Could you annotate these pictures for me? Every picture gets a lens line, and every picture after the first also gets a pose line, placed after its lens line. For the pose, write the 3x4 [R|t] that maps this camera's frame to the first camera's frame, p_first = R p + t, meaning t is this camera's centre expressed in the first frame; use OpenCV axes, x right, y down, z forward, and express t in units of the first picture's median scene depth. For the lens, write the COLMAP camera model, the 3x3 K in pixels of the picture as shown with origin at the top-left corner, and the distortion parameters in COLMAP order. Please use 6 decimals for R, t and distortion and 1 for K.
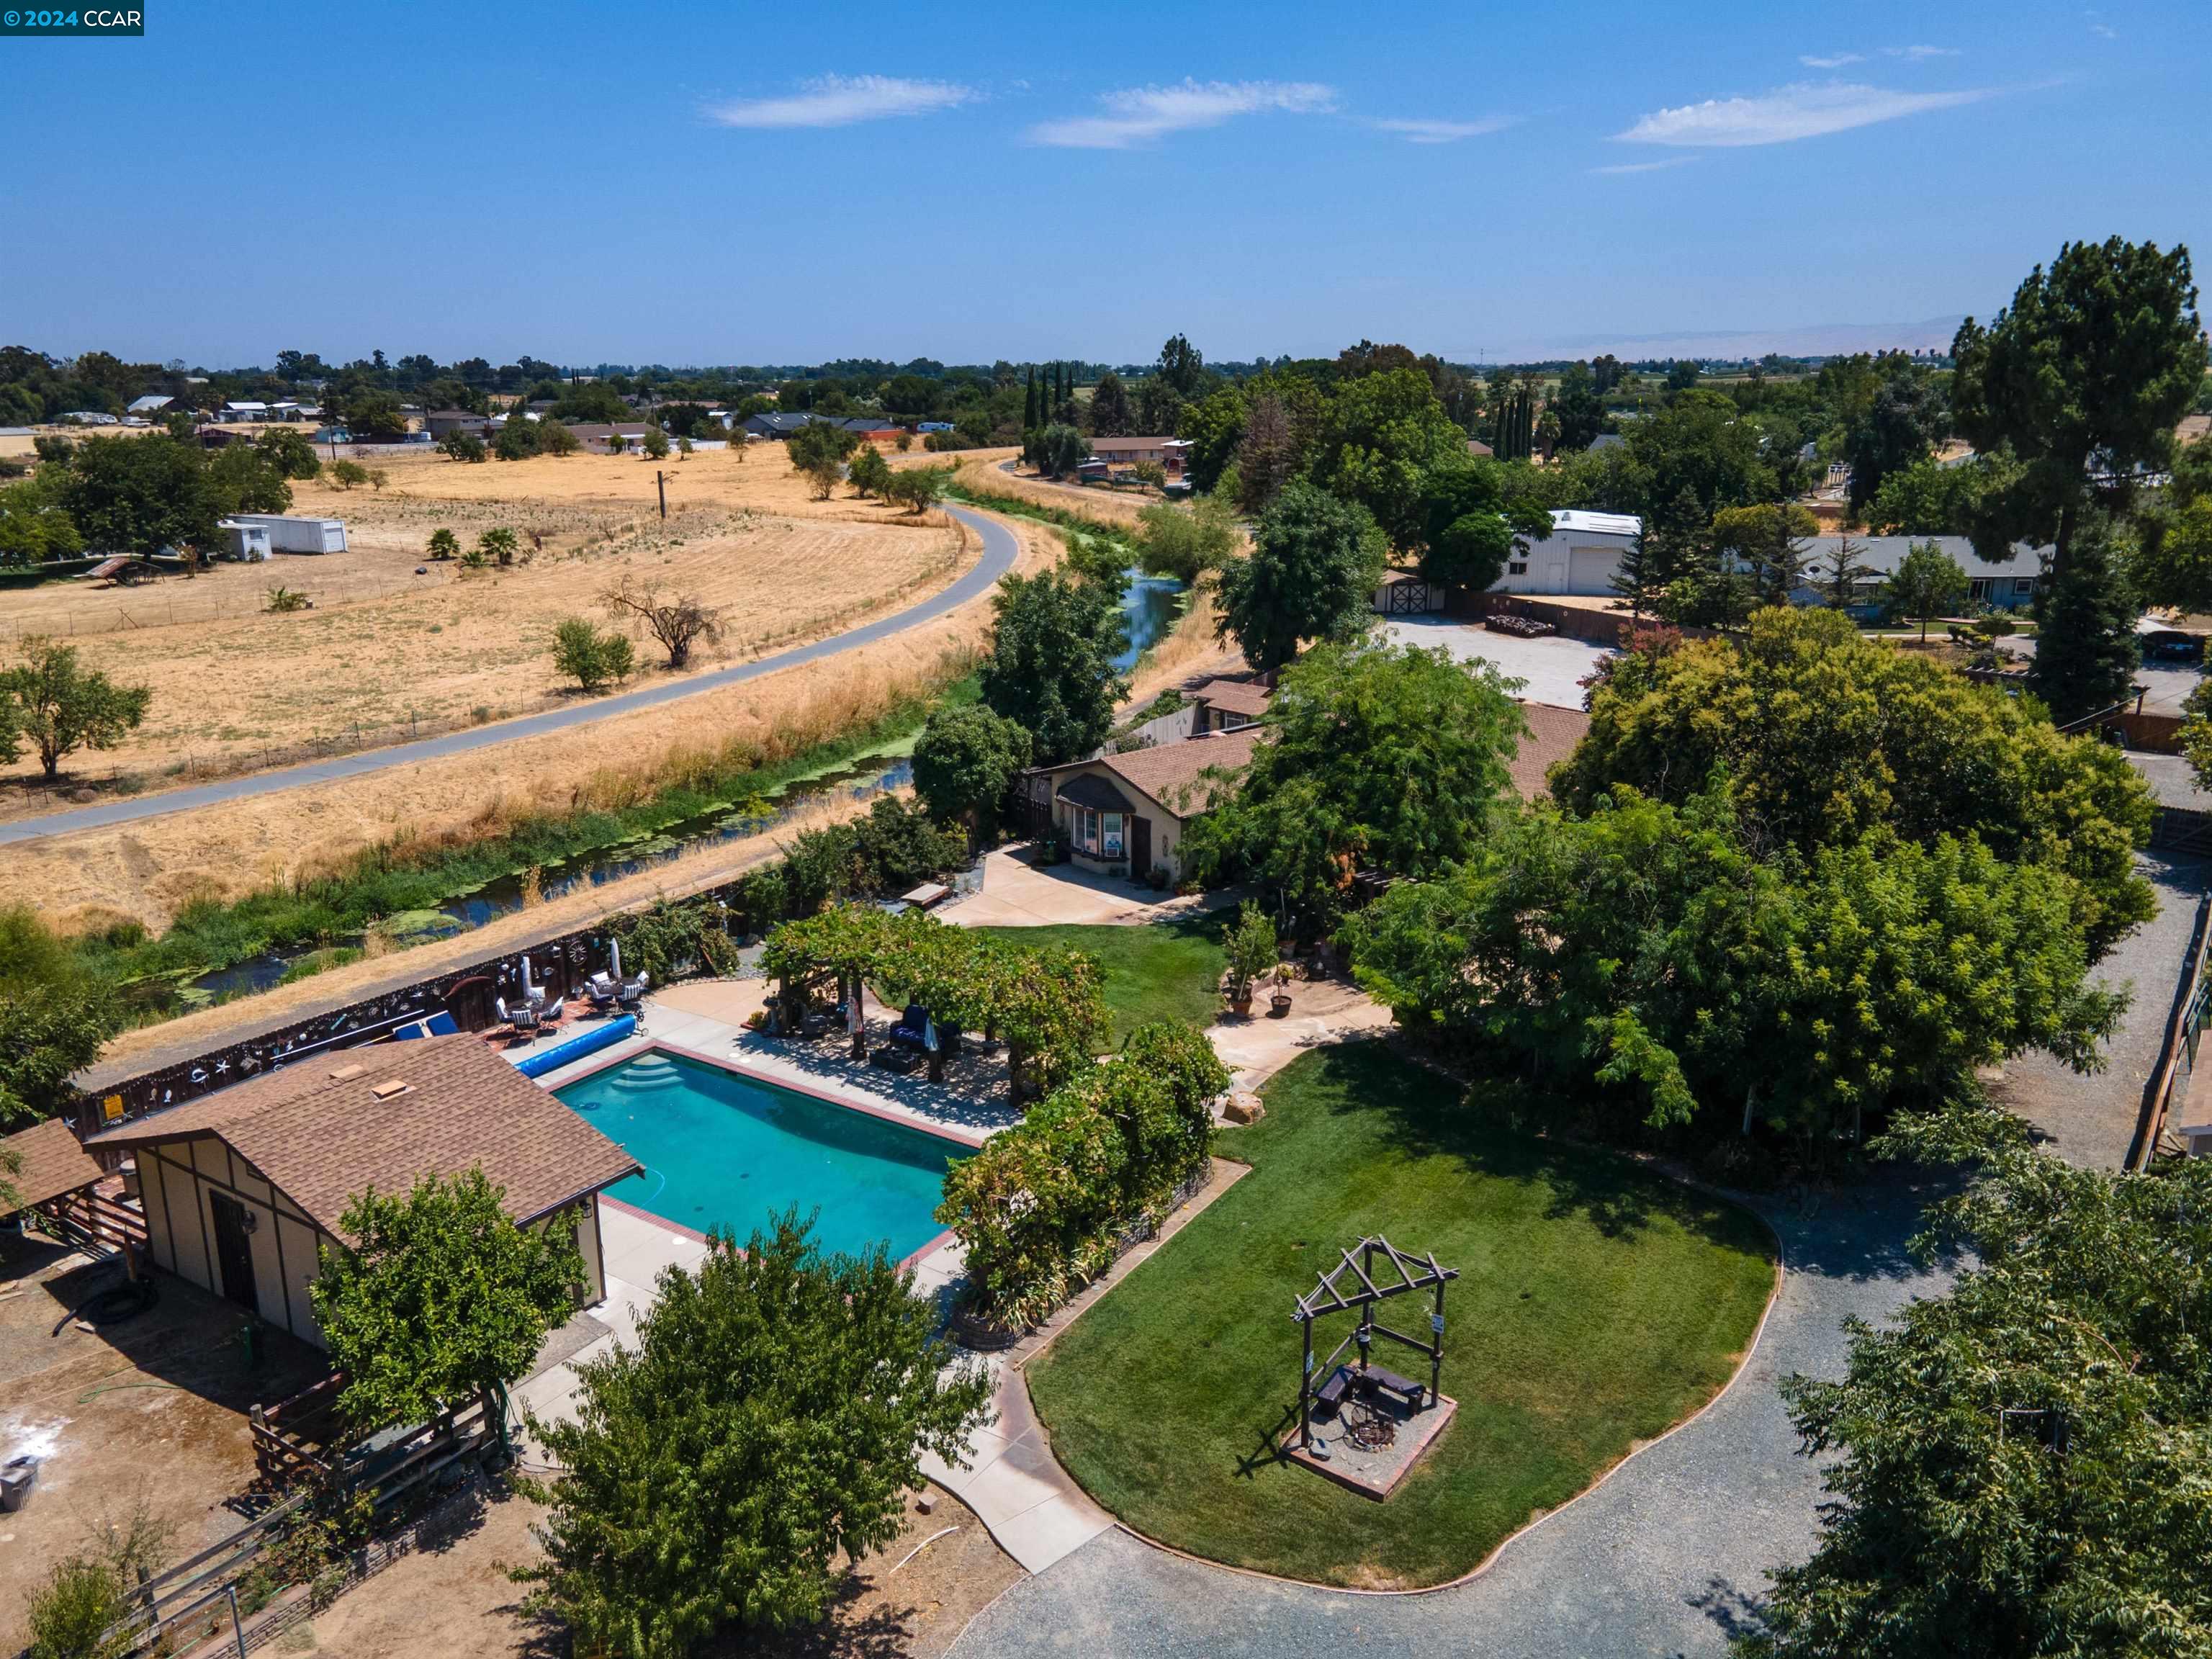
lens RADIAL K [[1603.1, 0, 1098.5], [0, 1603.1, 816.4], [0, 0, 1]] dist [0.022217, 0.029964]
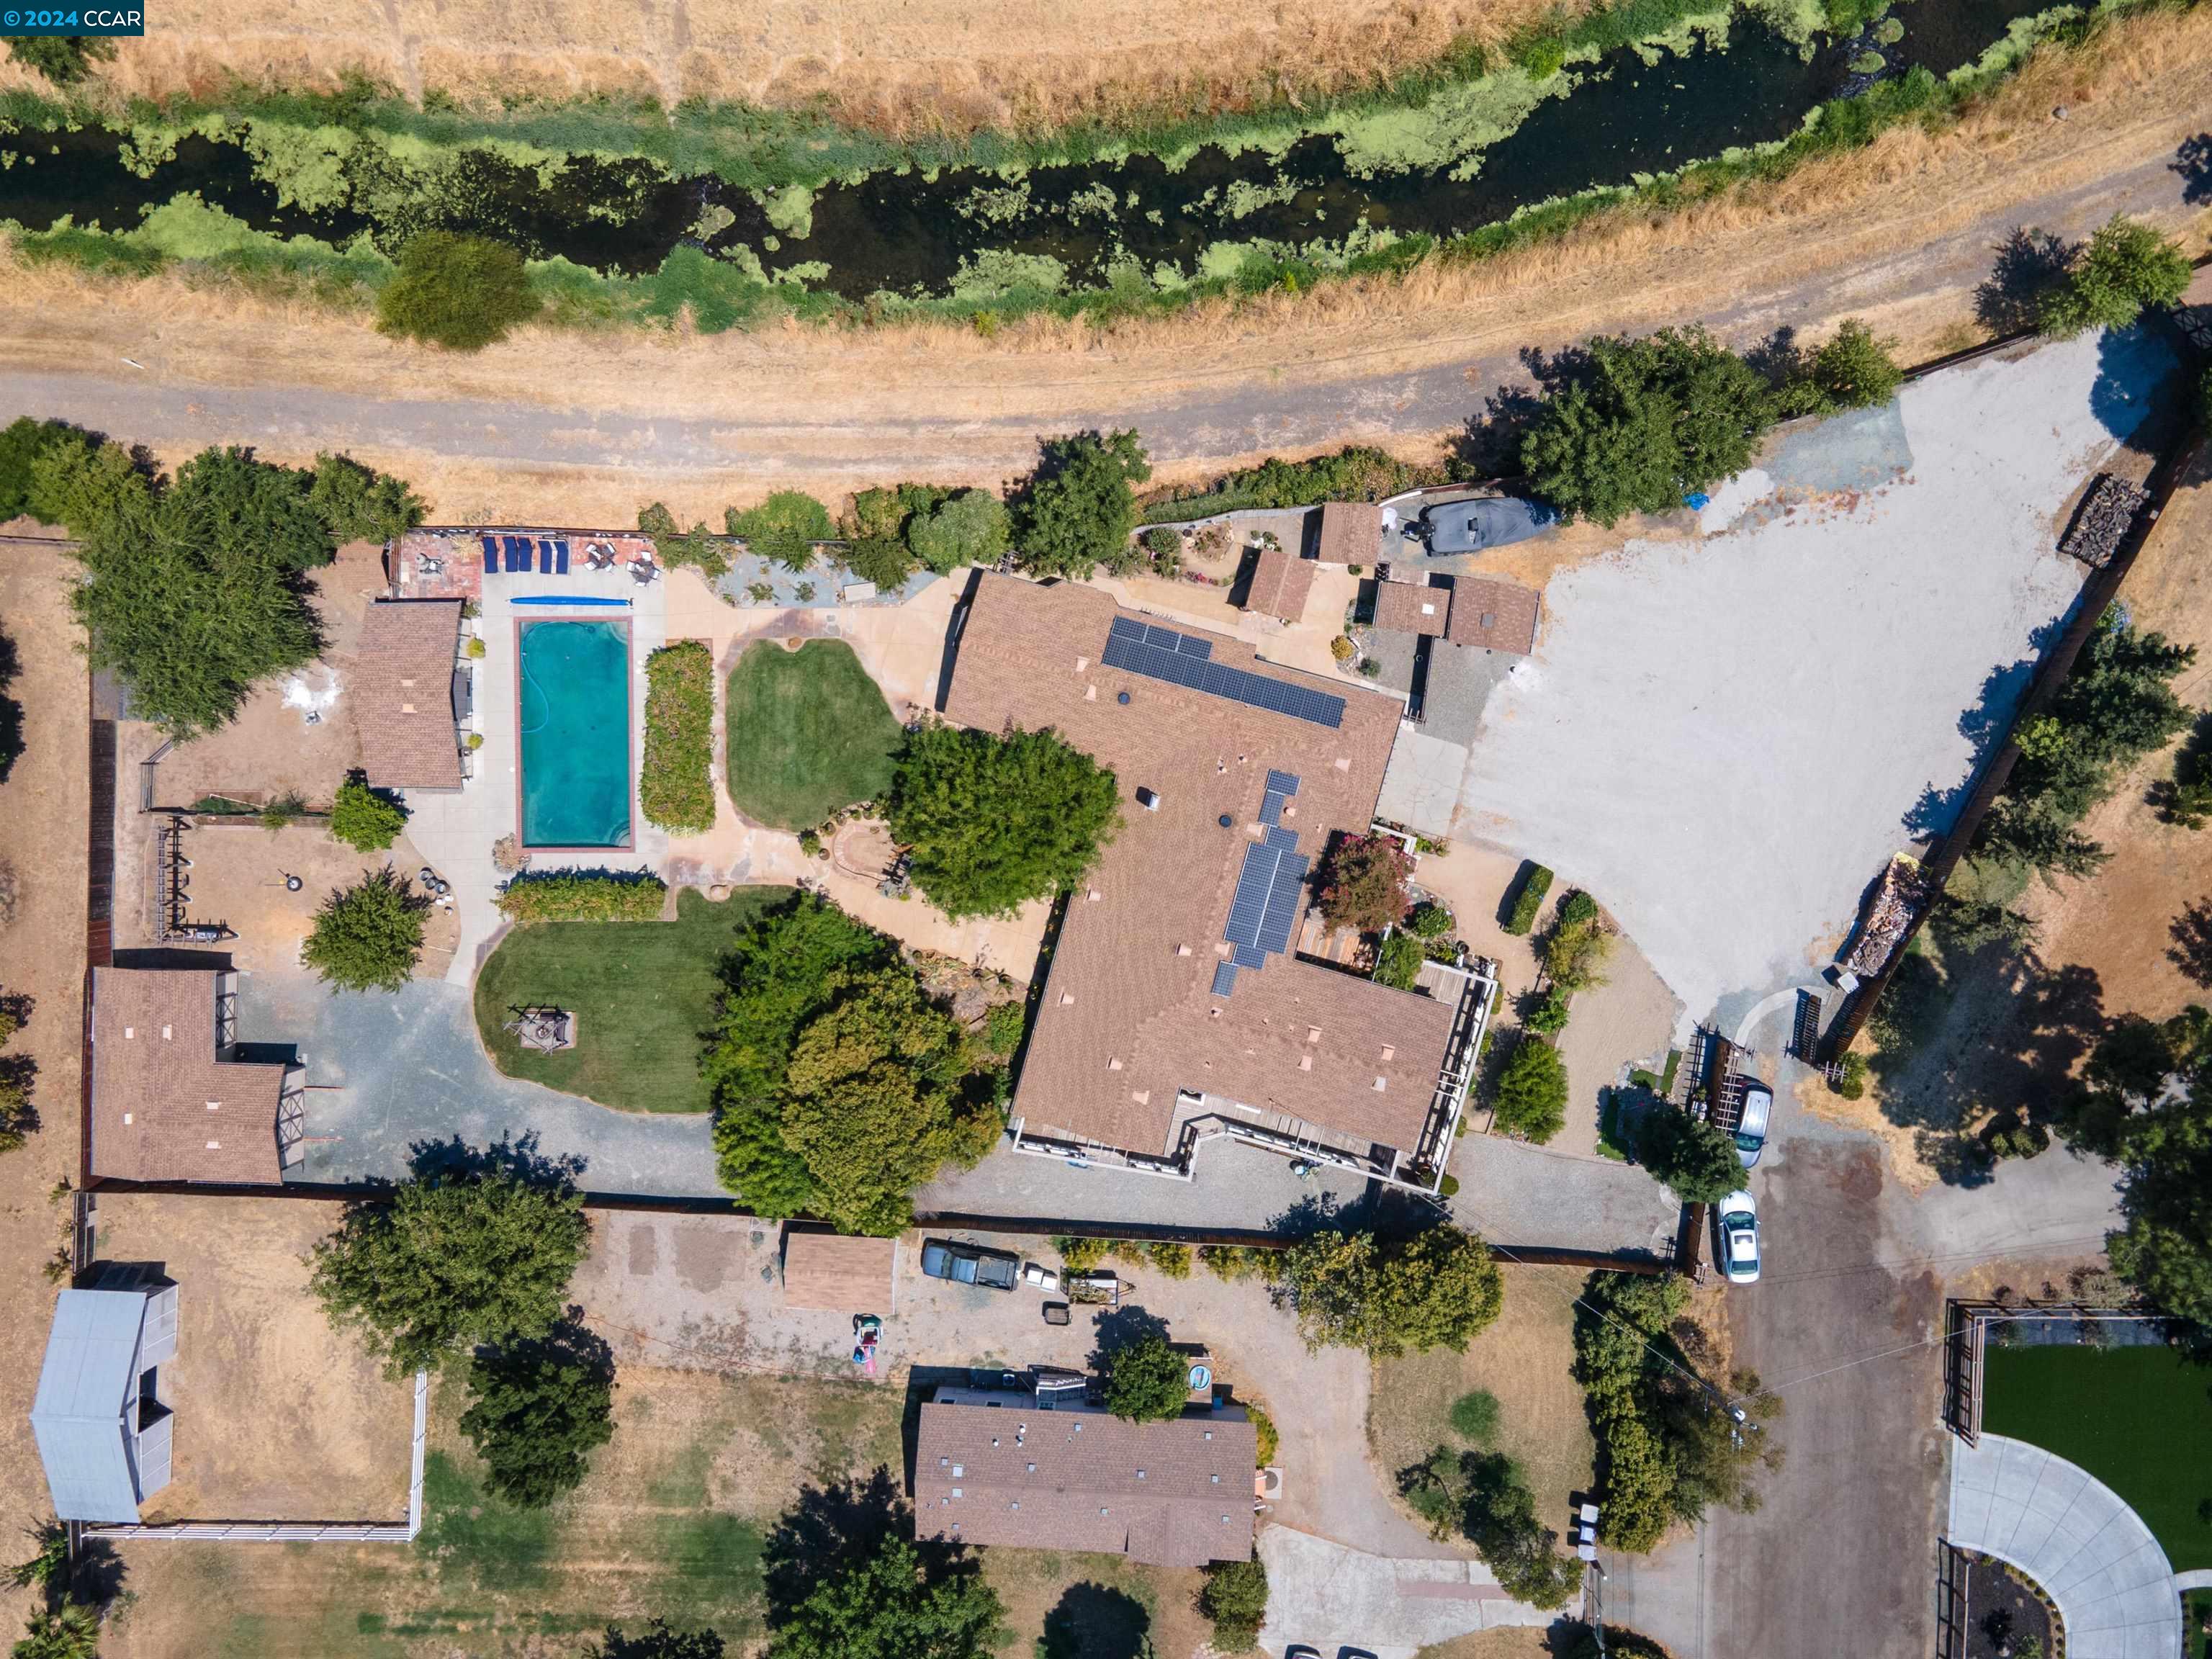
lens RADIAL K [[1603.1, 0, 1098.5], [0, 1603.1, 816.4], [0, 0, 1]] dist [0.022217, 0.029964]
pose [[0.555919, 0.831197, 0.008140, 0.154810], [-0.205983, 0.128265, 0.970113, -1.190139], [0.805310, -0.540981, 0.242517, 0.515001]]
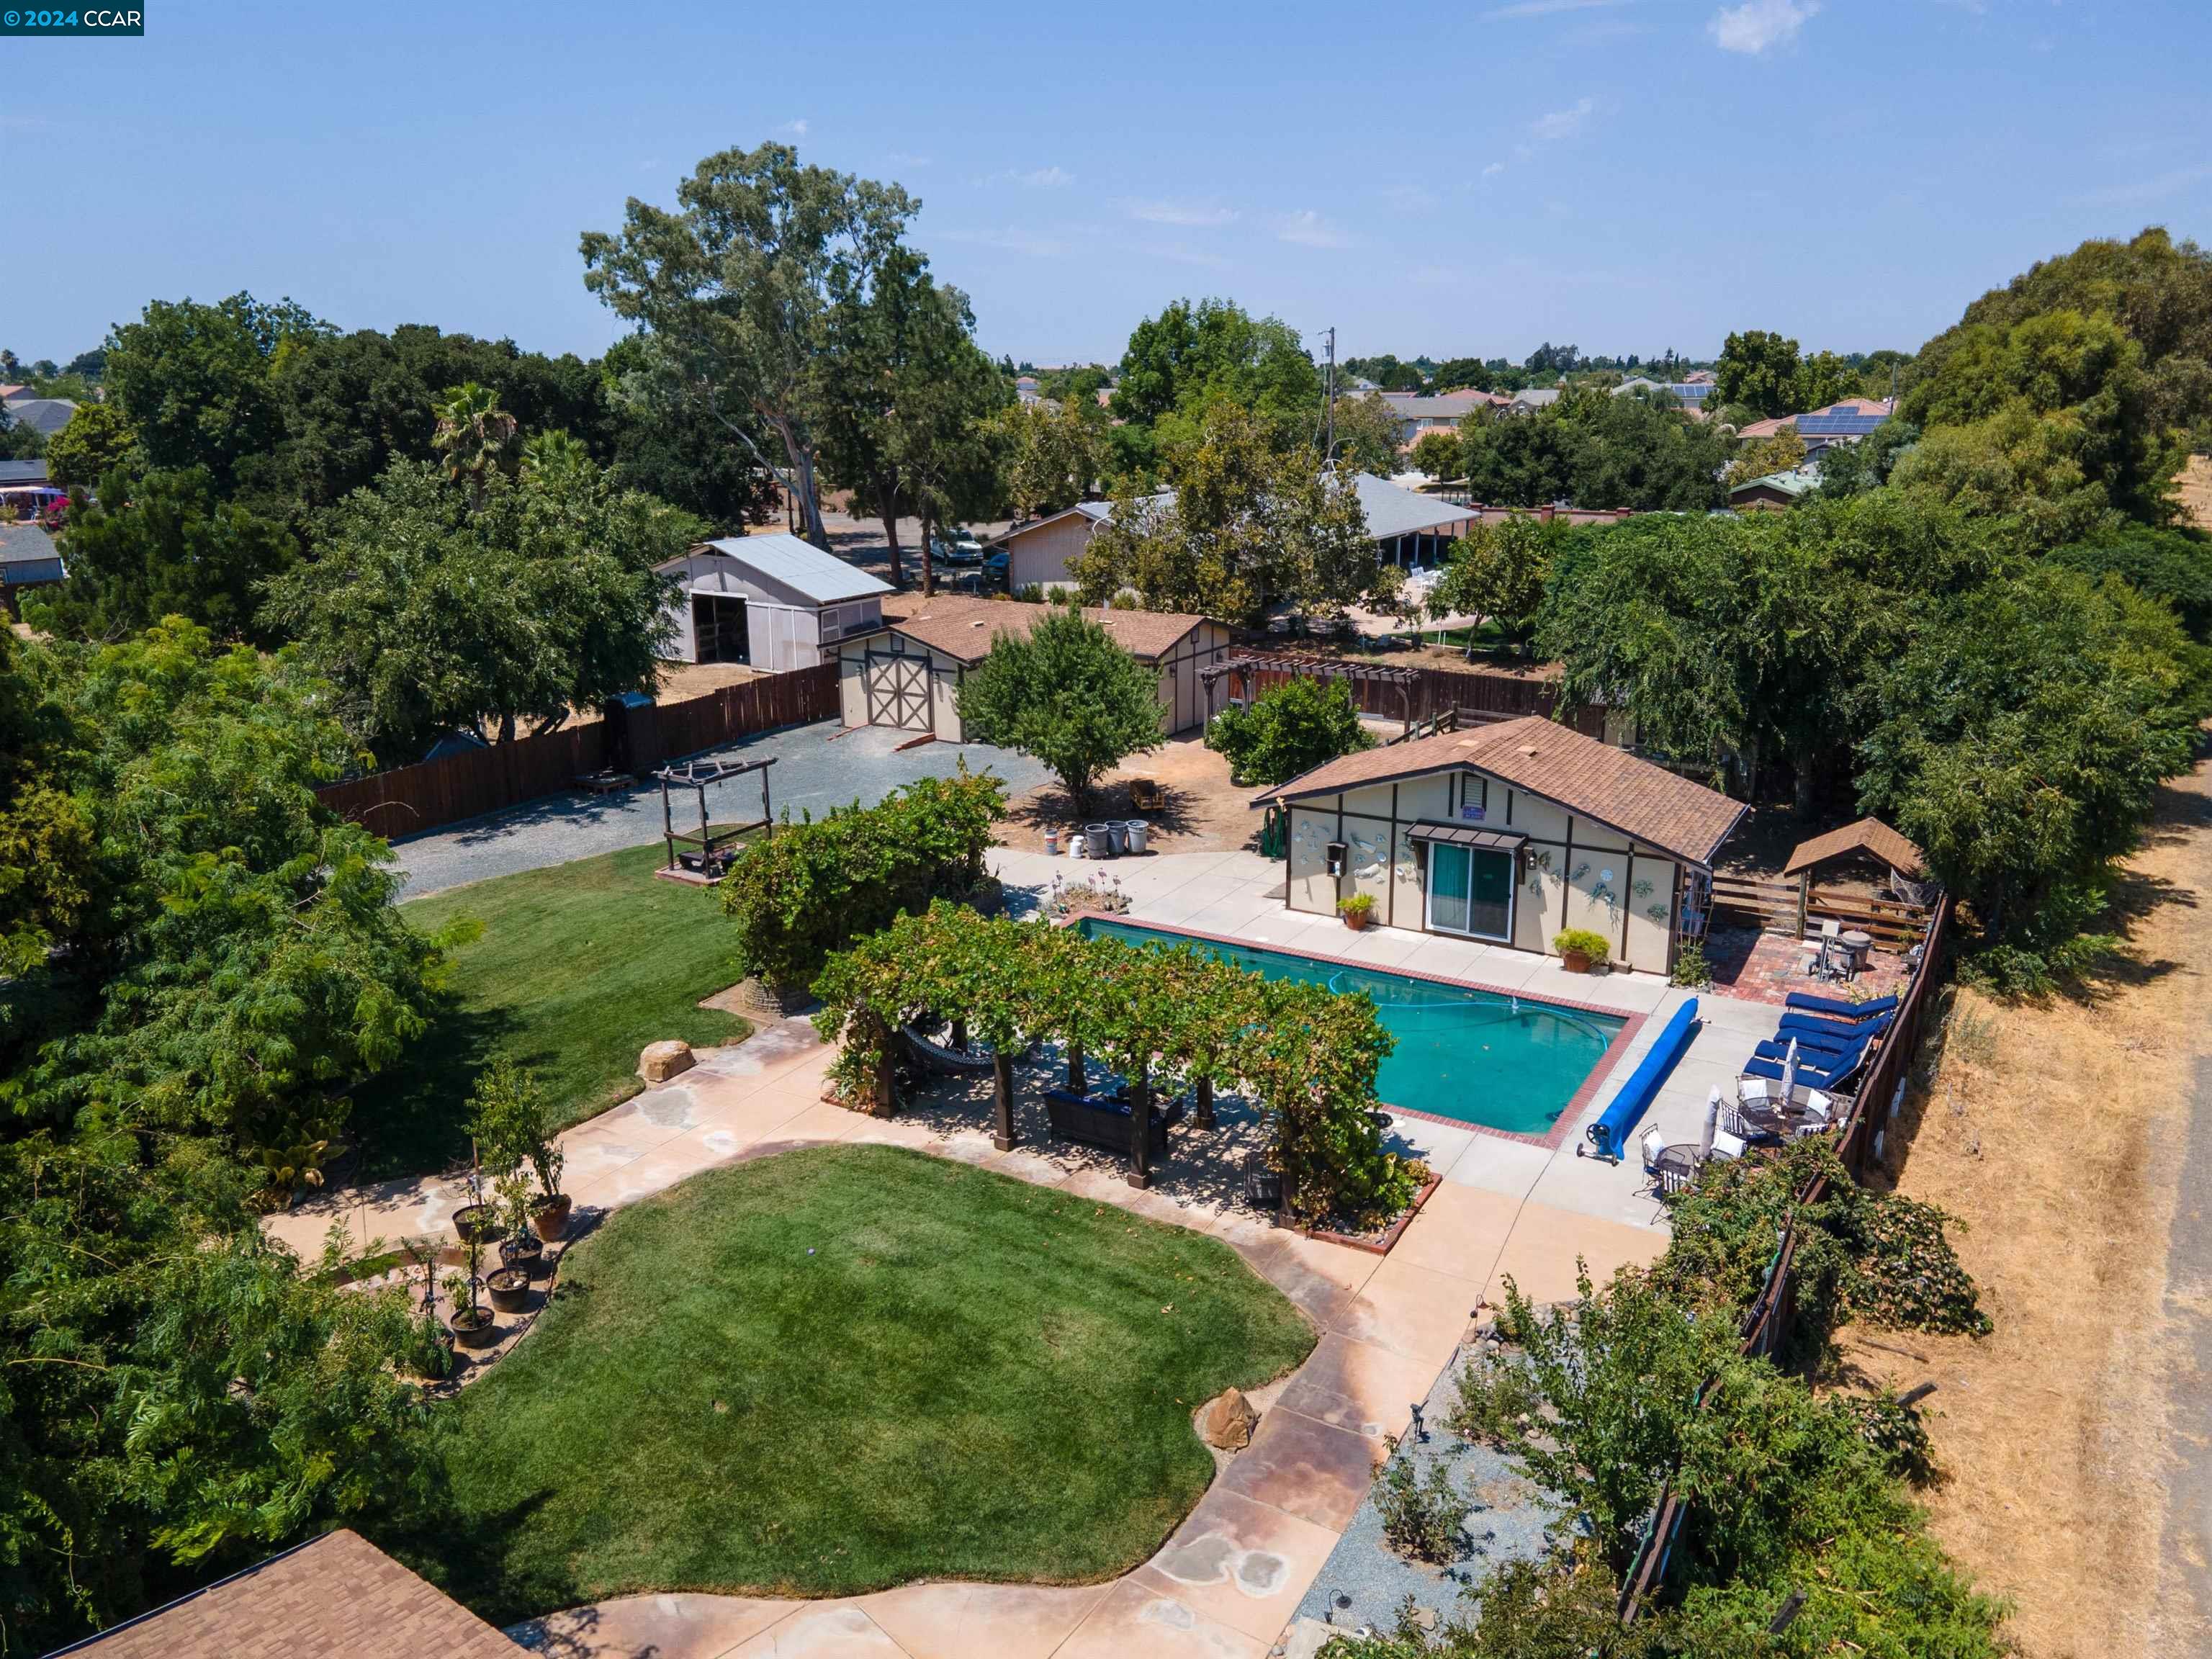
lens RADIAL K [[1603.1, 0, 1098.5], [0, 1603.1, 816.4], [0, 0, 1]] dist [0.022217, 0.029964]
pose [[-0.998628, 0.029352, -0.043359, -0.048225], [0.002655, 0.855419, 0.517930, -0.174678], [0.052293, 0.517104, -0.854324, 0.884678]]
